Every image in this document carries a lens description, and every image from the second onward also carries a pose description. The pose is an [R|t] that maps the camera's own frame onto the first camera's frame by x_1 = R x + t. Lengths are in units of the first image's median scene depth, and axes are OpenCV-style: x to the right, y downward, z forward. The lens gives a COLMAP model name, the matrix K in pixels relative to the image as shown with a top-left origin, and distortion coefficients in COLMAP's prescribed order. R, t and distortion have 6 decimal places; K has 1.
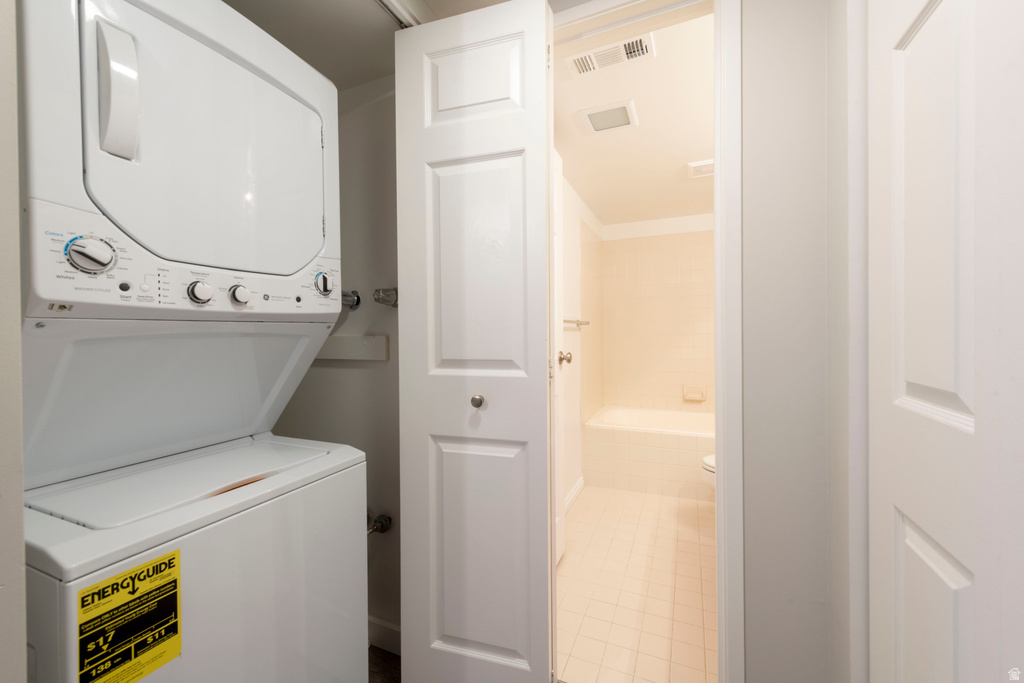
lens RADIAL K [[398.5, 0, 513.6], [0, 398.5, 335.7], [0, 0, 1]] dist [0.020351, -0.007691]
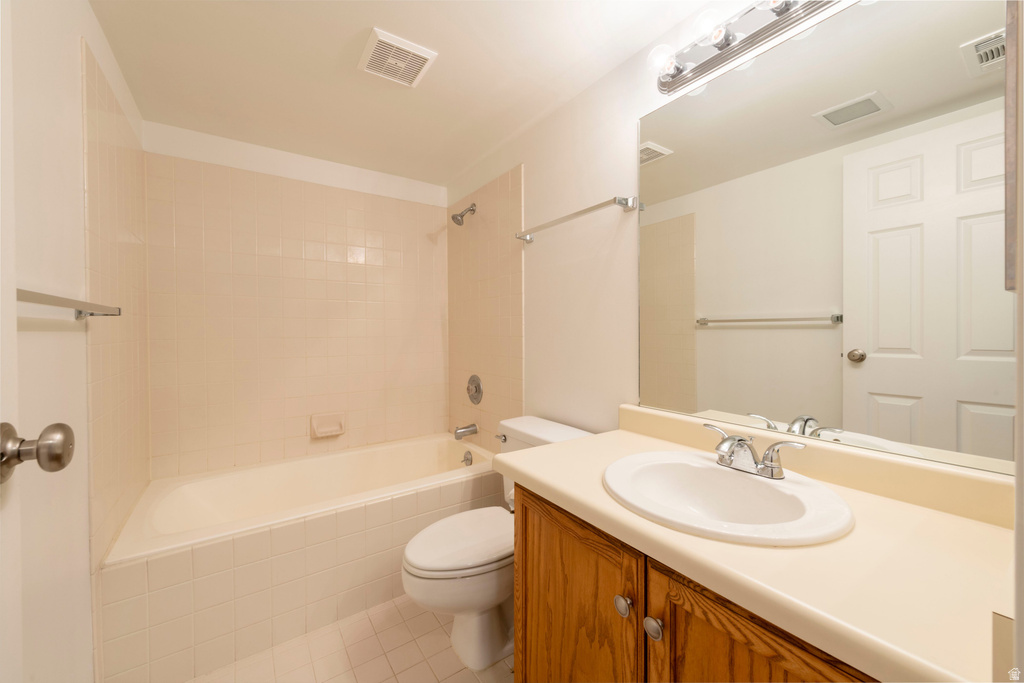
lens RADIAL K [[398.5, 0, 513.6], [0, 398.5, 335.7], [0, 0, 1]] dist [0.020351, -0.007691]
pose [[0.530623, -0.005324, 0.847591, 0.056777], [0.012741, 0.999917, -0.001695, -0.002425], [-0.847512, 0.011699, 0.530647, 0.451751]]
